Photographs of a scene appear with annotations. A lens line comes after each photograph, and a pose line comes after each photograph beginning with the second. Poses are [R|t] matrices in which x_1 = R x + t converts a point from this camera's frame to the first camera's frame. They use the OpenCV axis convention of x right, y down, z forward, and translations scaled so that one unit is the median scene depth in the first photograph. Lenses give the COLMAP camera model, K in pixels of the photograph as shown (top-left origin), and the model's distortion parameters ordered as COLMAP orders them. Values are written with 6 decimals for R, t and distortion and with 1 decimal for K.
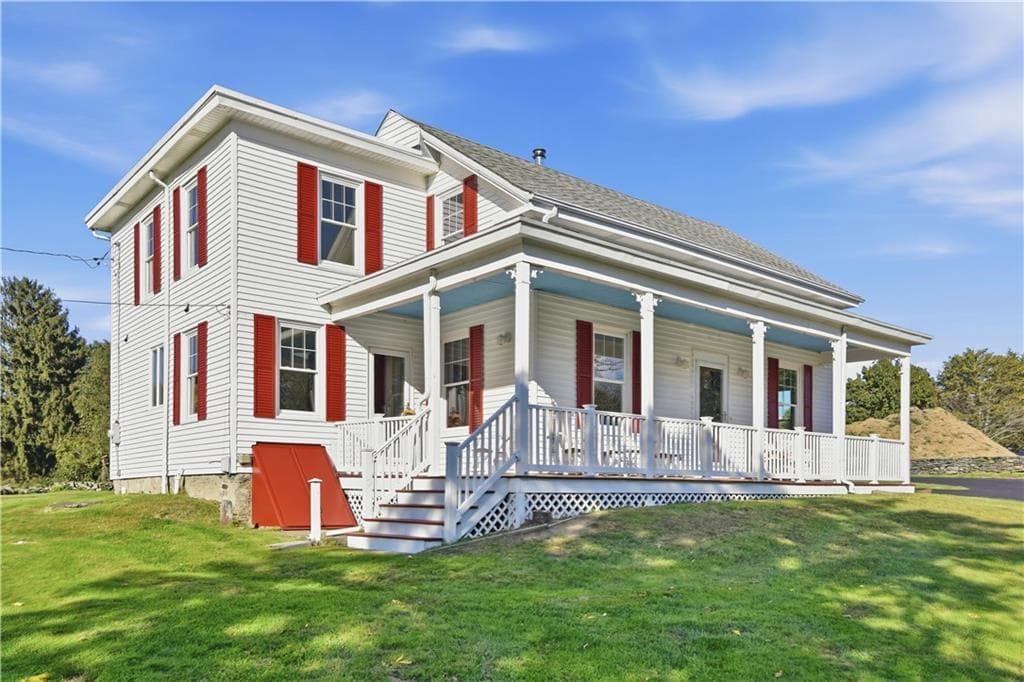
lens RADIAL K [[805.0, 0, 507.8], [0, 805.0, 479.1], [0, 0, 1]] dist [-0.009401, 0.010776]
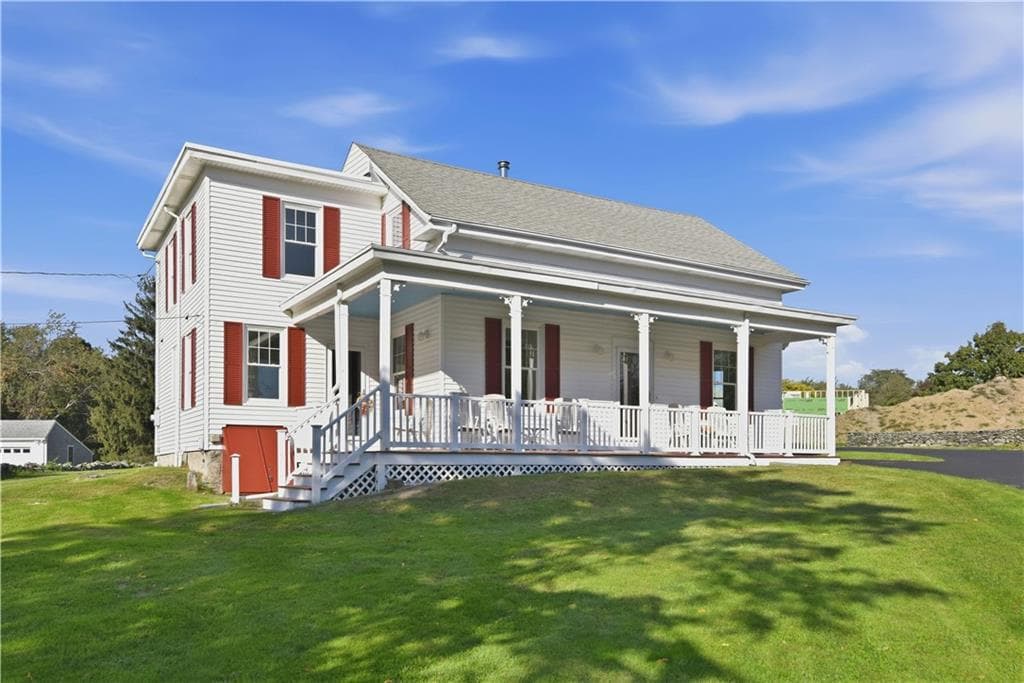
lens RADIAL K [[805.0, 0, 524.4], [0, 805.0, 450.8], [0, 0, 1]] dist [-0.009401, 0.010776]
pose [[0.988007, -0.005779, -0.154299, 0.316067], [0.005236, 0.999979, -0.003926, 0.001216], [0.154318, 0.003071, 0.988016, -0.145772]]
